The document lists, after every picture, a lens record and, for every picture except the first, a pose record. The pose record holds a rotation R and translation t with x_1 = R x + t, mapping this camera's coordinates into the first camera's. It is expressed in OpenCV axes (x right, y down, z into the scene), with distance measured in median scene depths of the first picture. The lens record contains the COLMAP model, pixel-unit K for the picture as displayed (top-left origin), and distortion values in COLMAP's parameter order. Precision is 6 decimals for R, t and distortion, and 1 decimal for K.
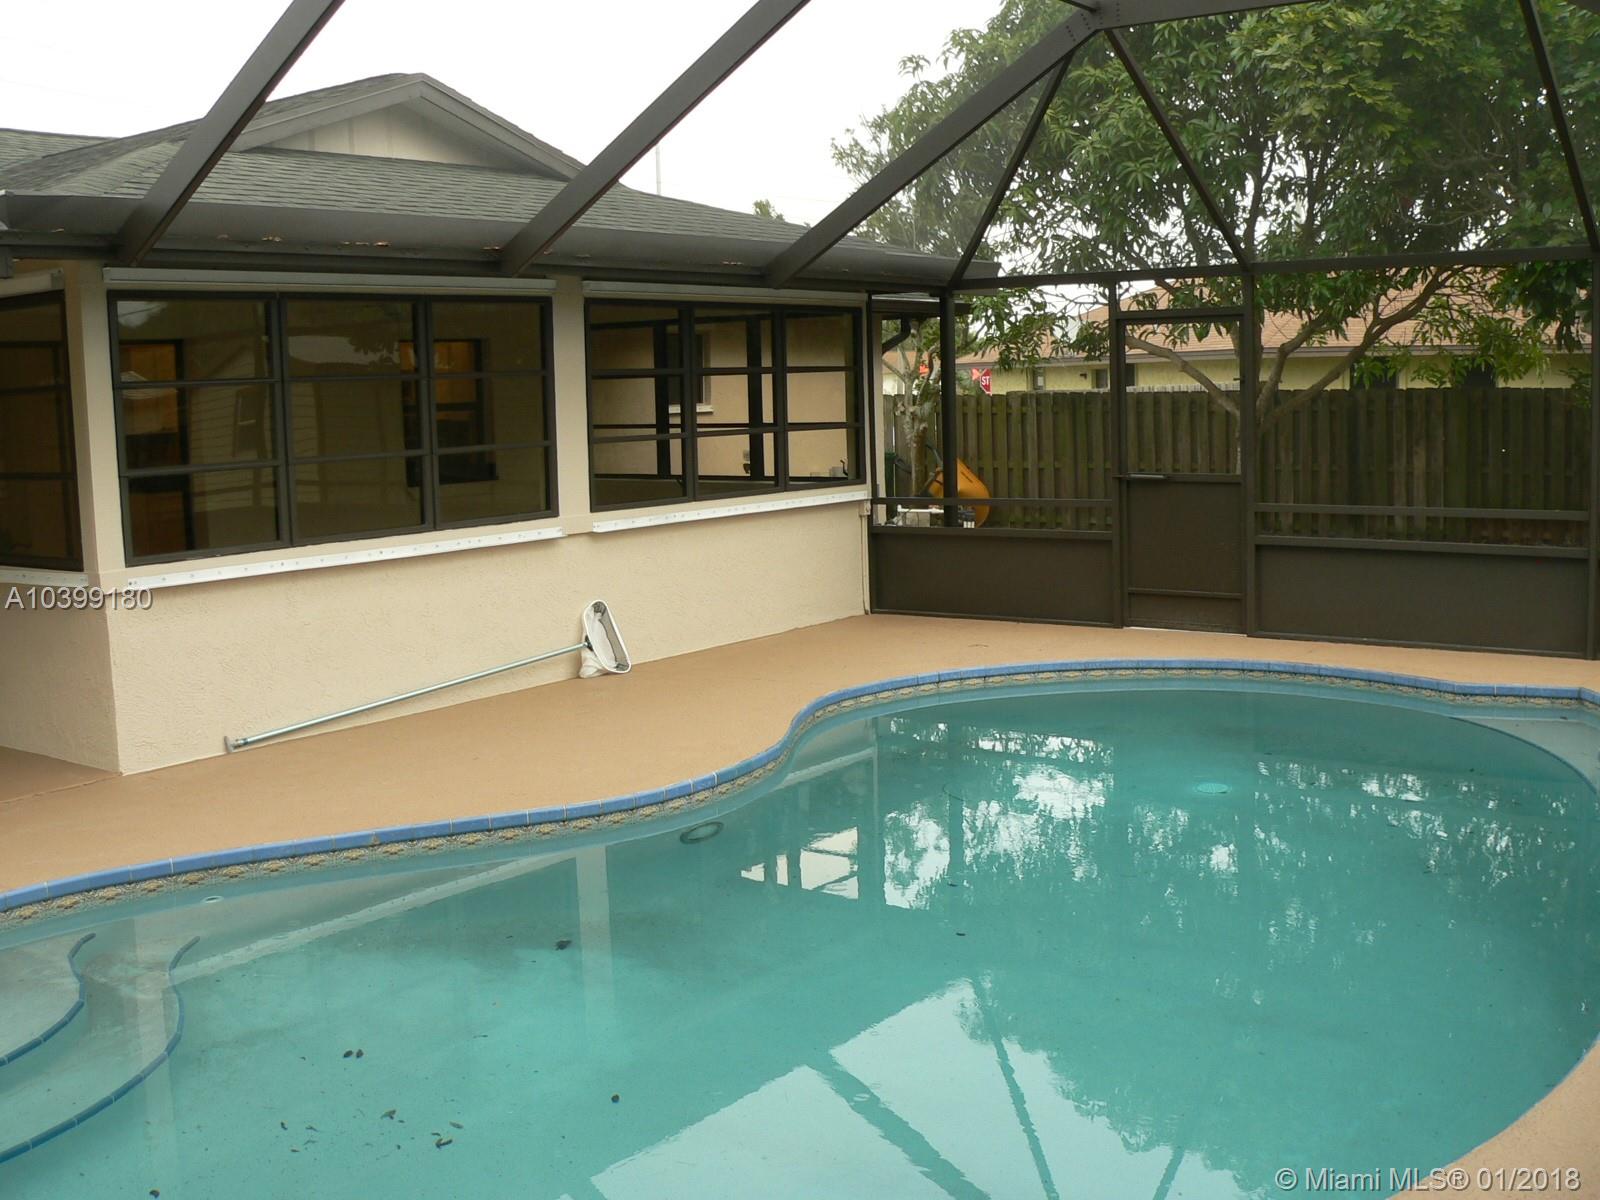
lens RADIAL K [[1731.2, 0, 800.0], [0, 1731.2, 600.0], [0, 0, 1]] dist [-0.173045, -0.010546]
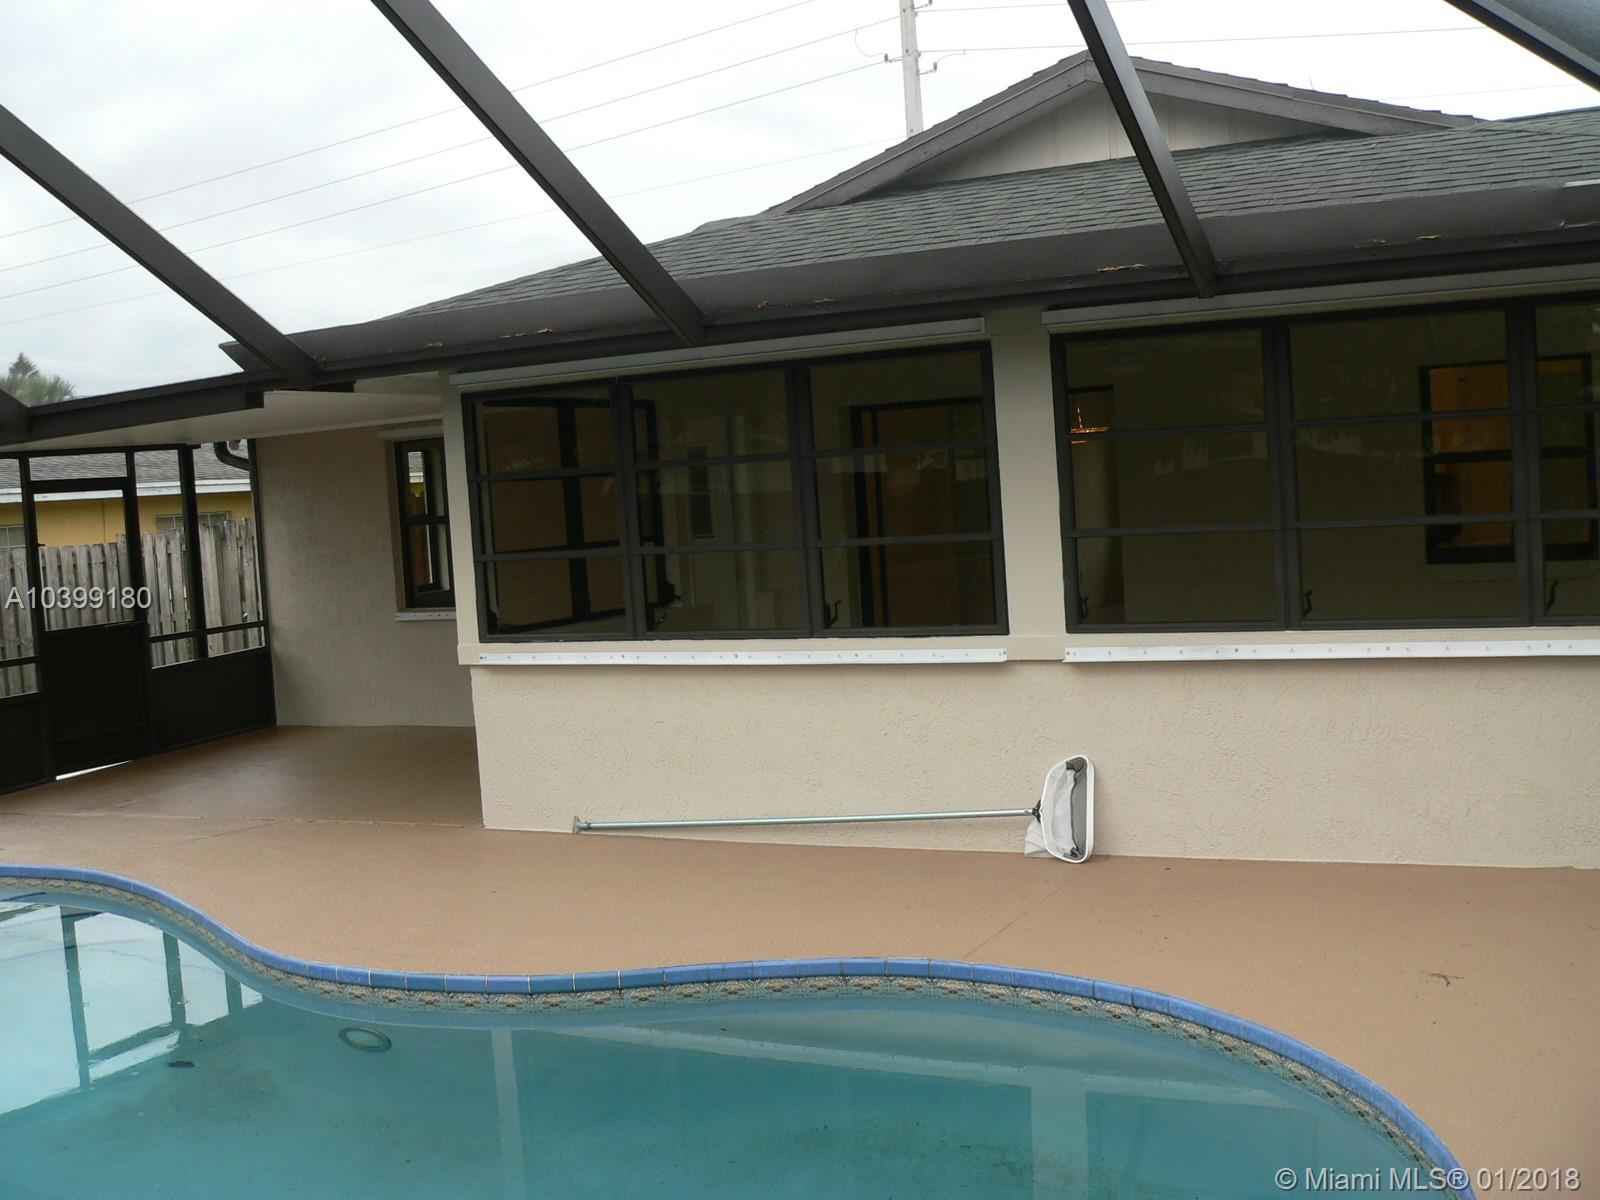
lens RADIAL K [[1731.2, 0, 800.0], [0, 1731.2, 600.0], [0, 0, 1]] dist [-0.173045, -0.010546]
pose [[0.165414, 0.086322, -0.982439, 0.562769], [-0.065606, 0.994919, 0.076373, -0.111843], [0.984040, 0.051820, 0.170237, 0.768170]]
